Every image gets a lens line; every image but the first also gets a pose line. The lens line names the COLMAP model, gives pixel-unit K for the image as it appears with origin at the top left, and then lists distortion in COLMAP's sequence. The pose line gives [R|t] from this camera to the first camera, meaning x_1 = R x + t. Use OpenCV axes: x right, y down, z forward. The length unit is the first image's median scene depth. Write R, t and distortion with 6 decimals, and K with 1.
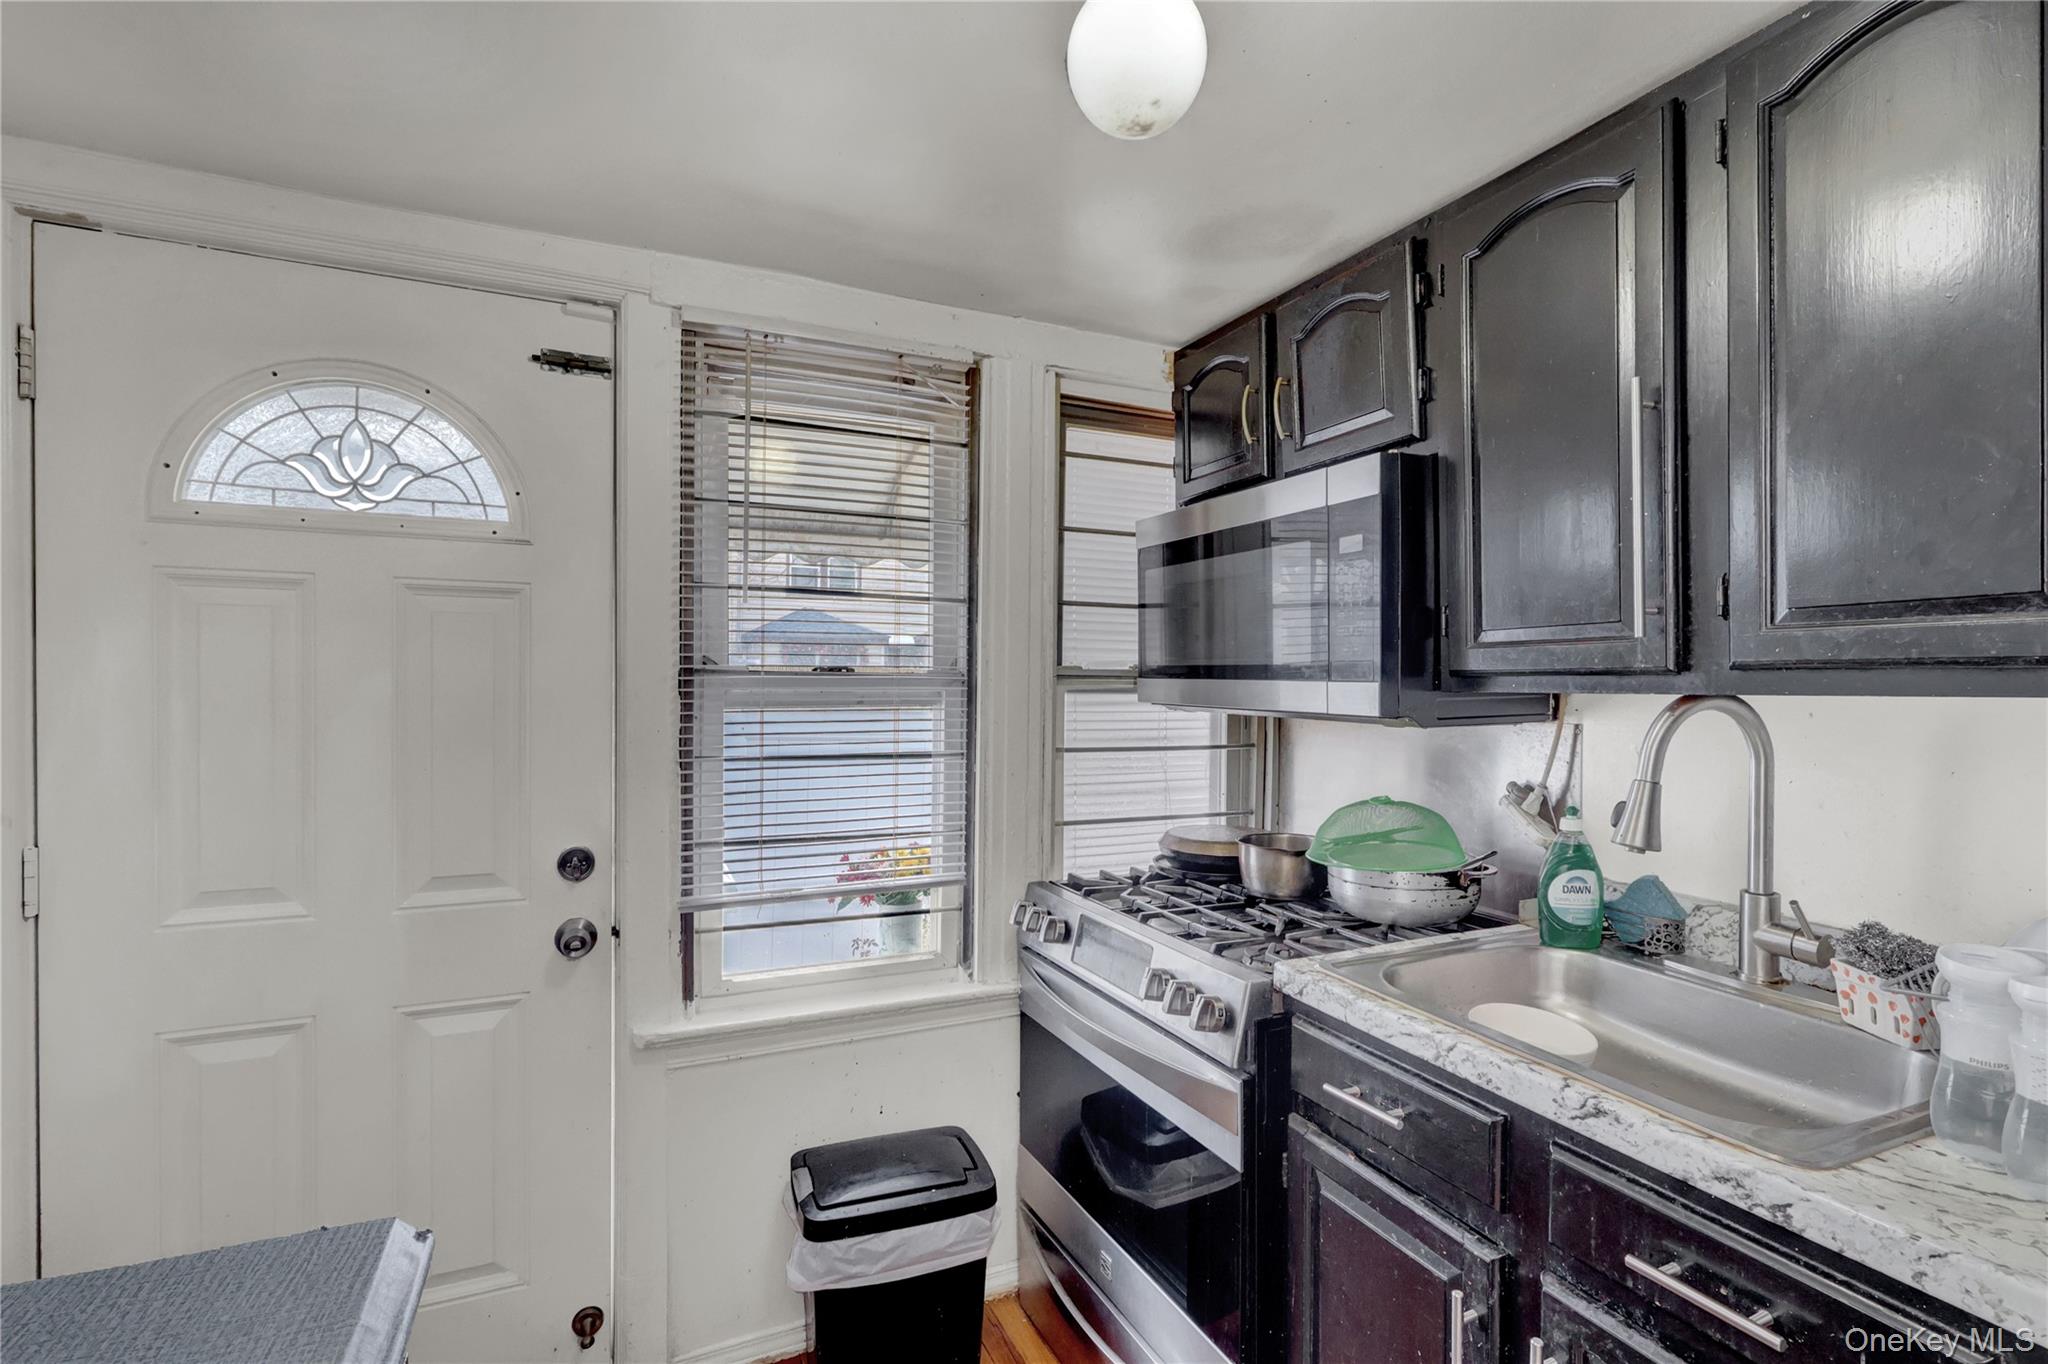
lens RADIAL K [[939.6, 0, 1006.2], [0, 939.6, 684.8], [0, 0, 1]] dist [-0.001087, -0.000038]
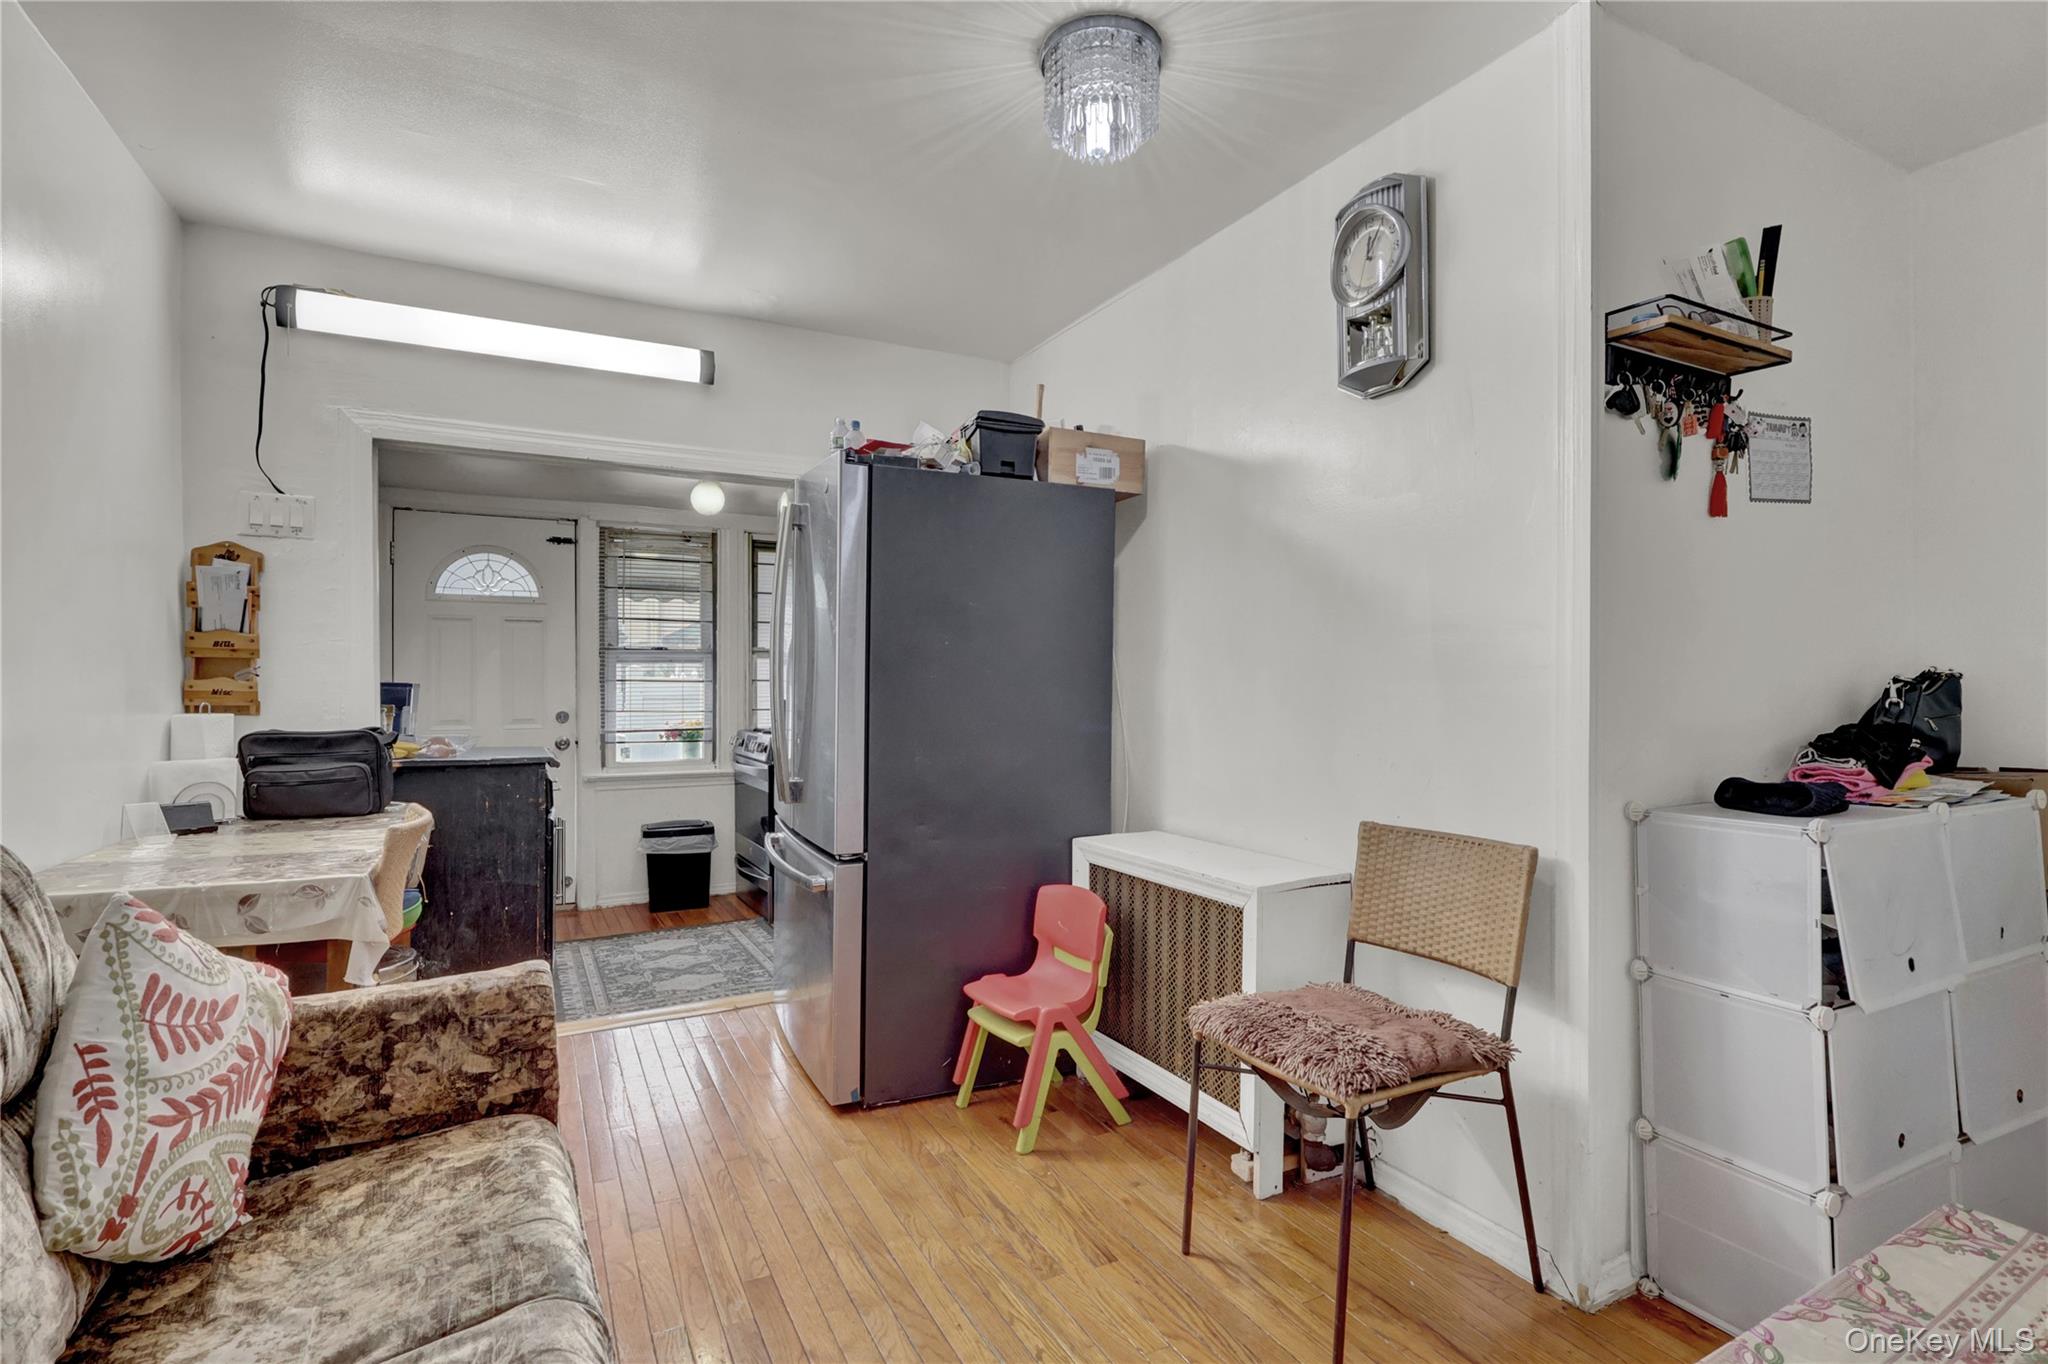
lens RADIAL K [[975.2, 0, 1024.0], [0, 975.2, 682.0], [0, 0, 1]] dist [0.002734, -0.000483]
pose [[0.997963, -0.007942, 0.063304, 0.714413], [0.008355, 0.999945, -0.006271, 0.111884], [-0.063250, 0.006787, 0.997975, -1.941057]]
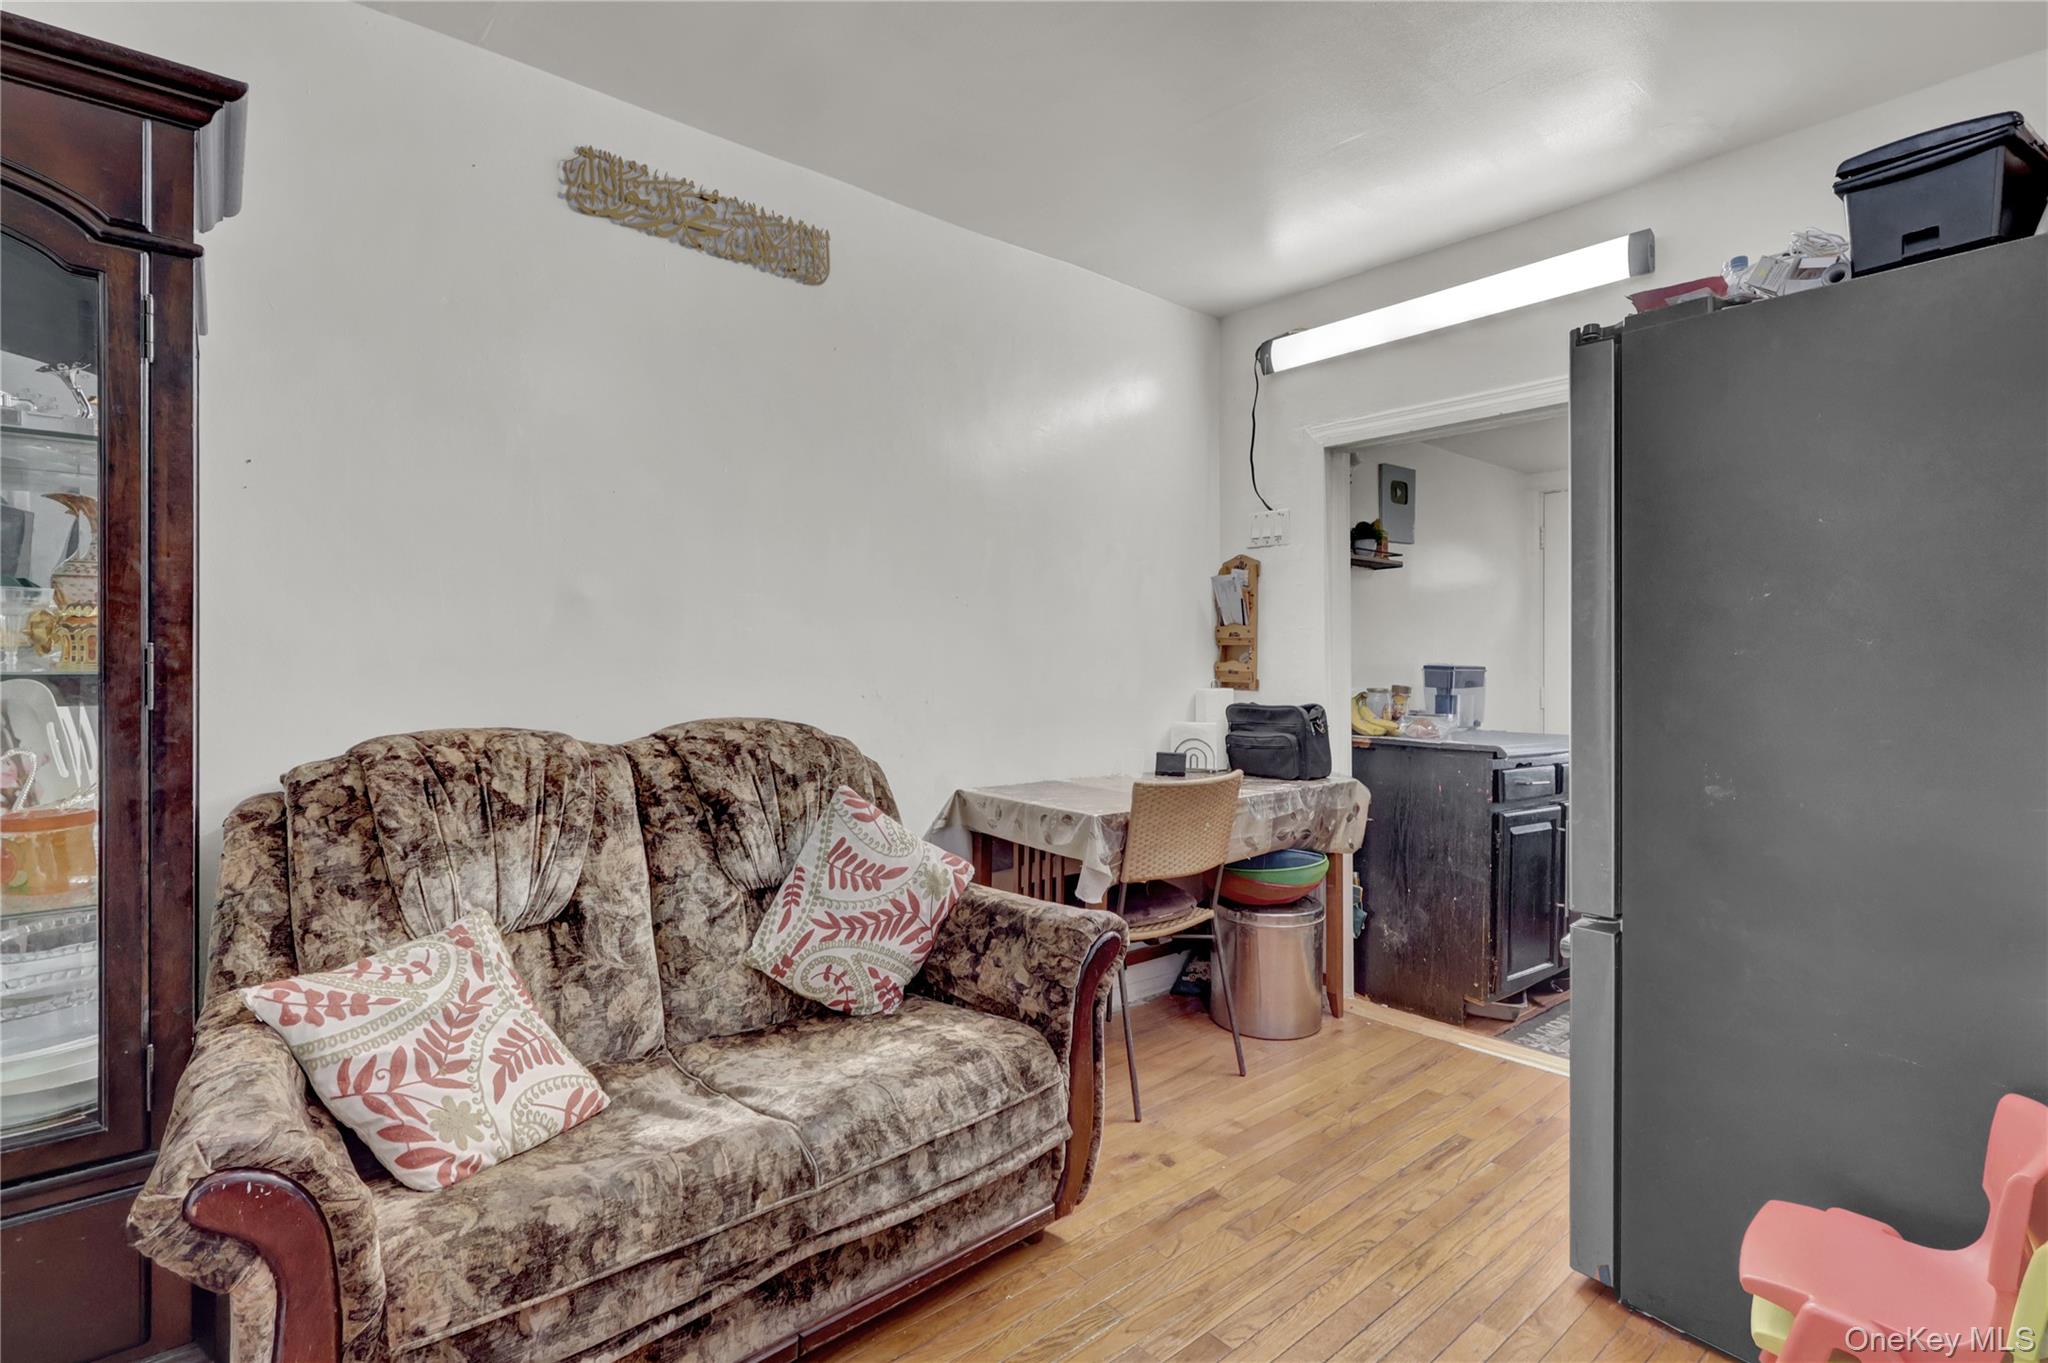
lens RADIAL K [[982.4, 0, 1024.6], [0, 982.4, 663.8], [0, 0, 1]] dist [-0.003769, -0.000524]
pose [[0.289635, -0.009240, -0.957093, 1.334793], [-0.006627, 0.999910, -0.011659, 0.117183], [0.957114, 0.009719, 0.289547, -1.318027]]
